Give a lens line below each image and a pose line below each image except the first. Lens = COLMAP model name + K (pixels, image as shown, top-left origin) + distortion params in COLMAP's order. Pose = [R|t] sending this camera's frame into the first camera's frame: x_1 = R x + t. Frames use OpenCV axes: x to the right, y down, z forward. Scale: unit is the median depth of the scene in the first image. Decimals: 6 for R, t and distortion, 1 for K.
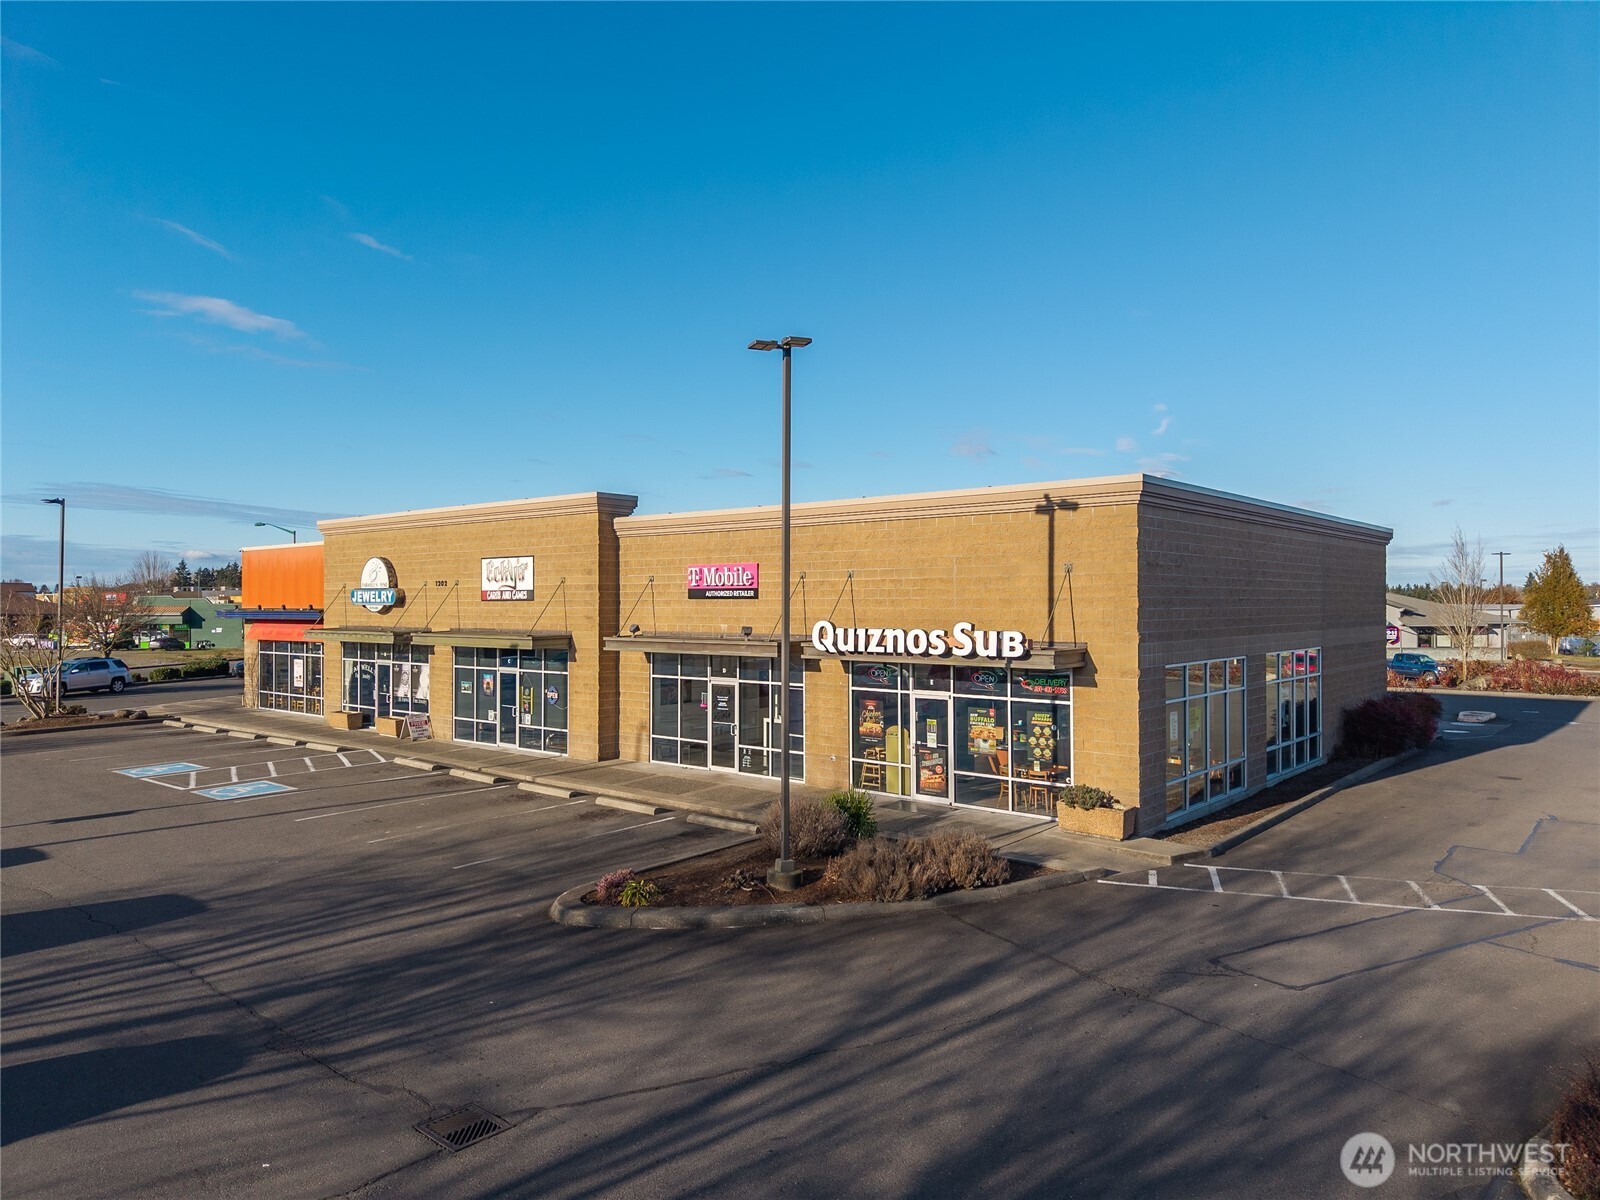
lens RADIAL K [[1067.9, 0, 796.8], [0, 1067.9, 596.2], [0, 0, 1]] dist [0.065608, -0.081829]
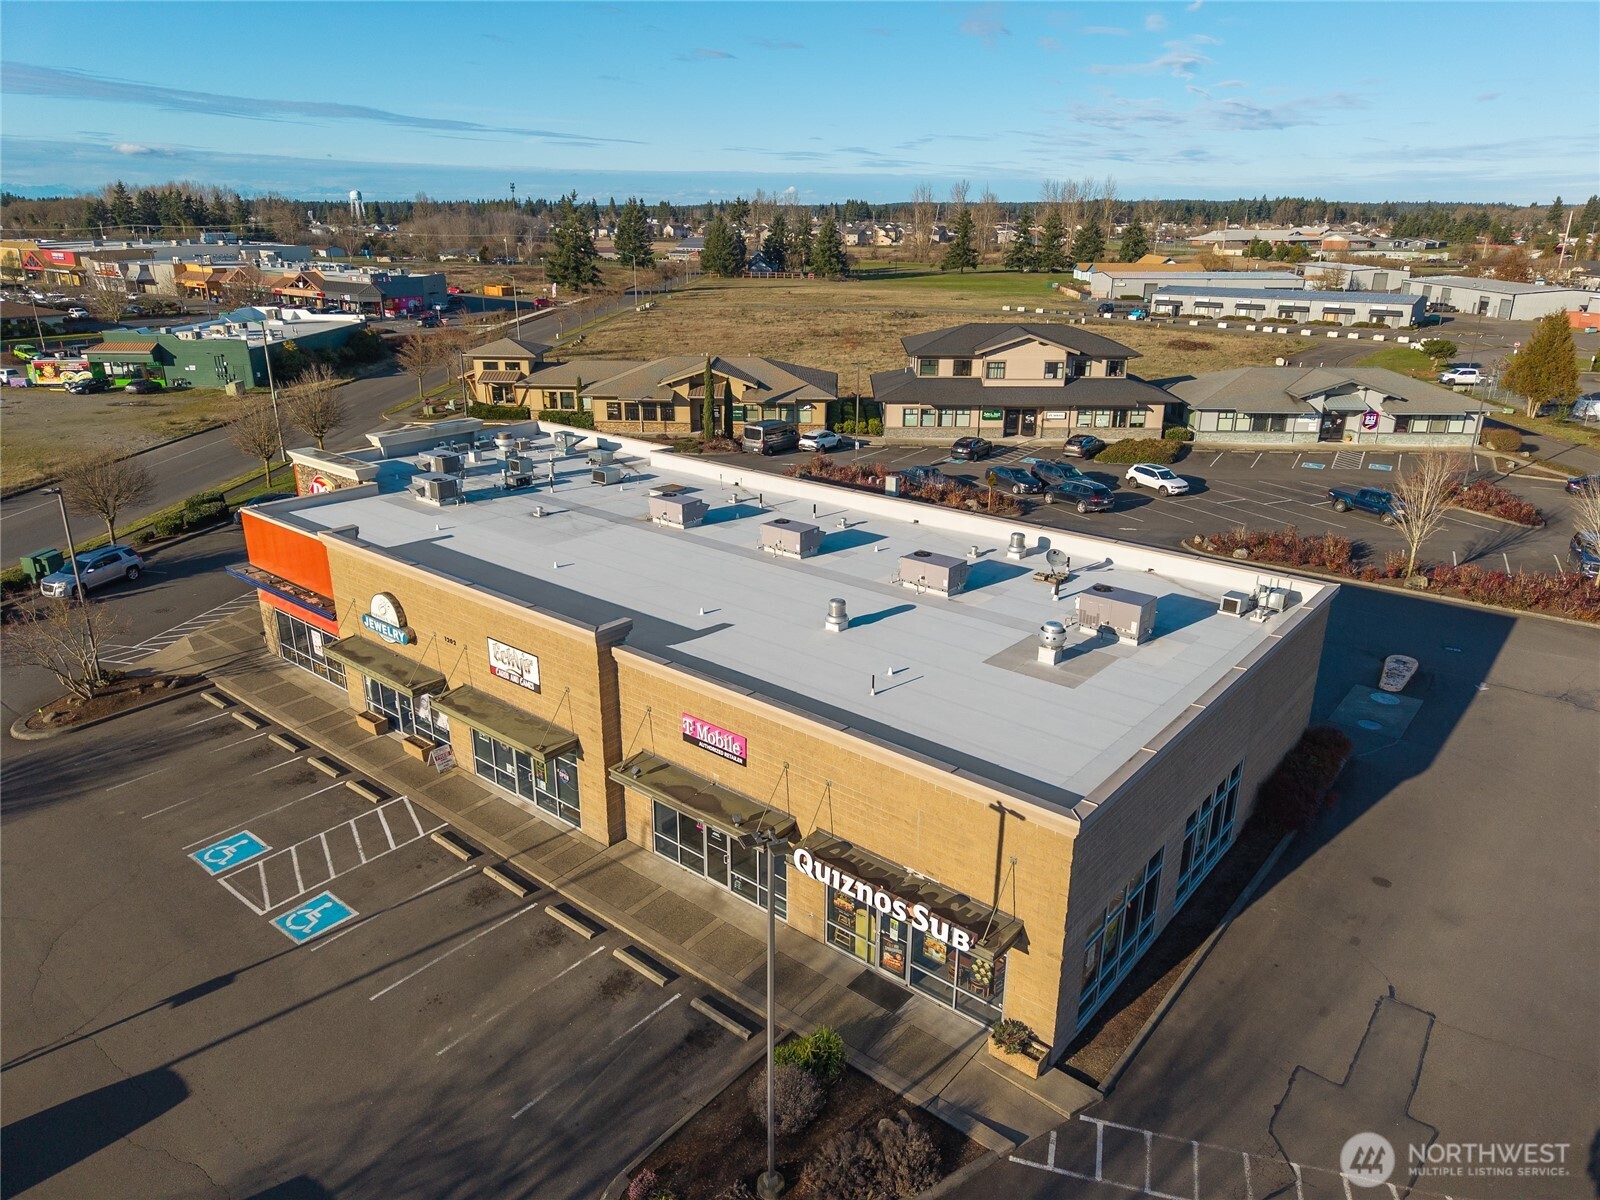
lens RADIAL K [[1067.9, 0, 796.8], [0, 1067.9, 596.2], [0, 0, 1]] dist [0.065608, -0.081829]
pose [[0.999903, 0.001205, 0.013885, 0.000755], [-0.005894, 0.939344, 0.342925, -0.598982], [-0.012630, -0.342973, 0.939260, 0.003696]]
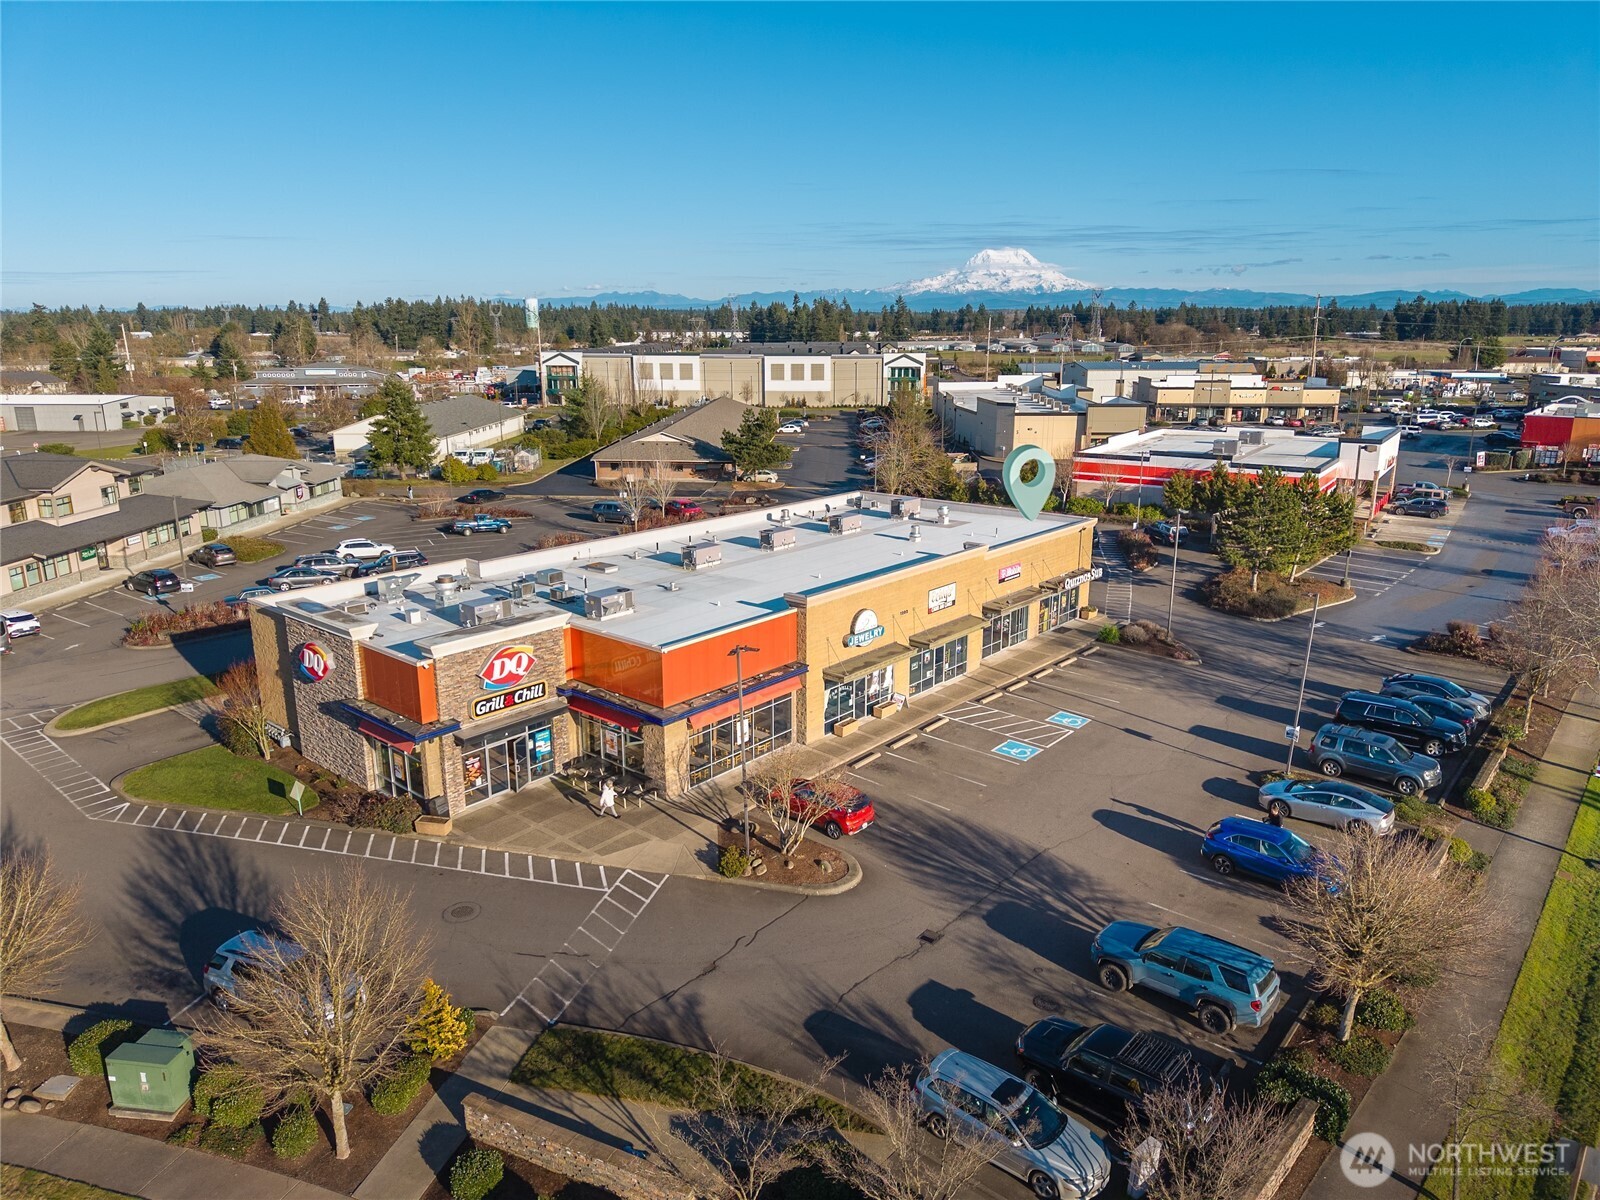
lens RADIAL K [[1067.9, 0, 796.8], [0, 1067.9, 596.2], [0, 0, 1]] dist [0.065608, -0.081829]
pose [[0.008721, -0.246643, 0.969067, -2.670119], [-0.002217, 0.969097, 0.246671, -0.611781], [-0.999960, -0.004299, 0.007905, 1.624192]]
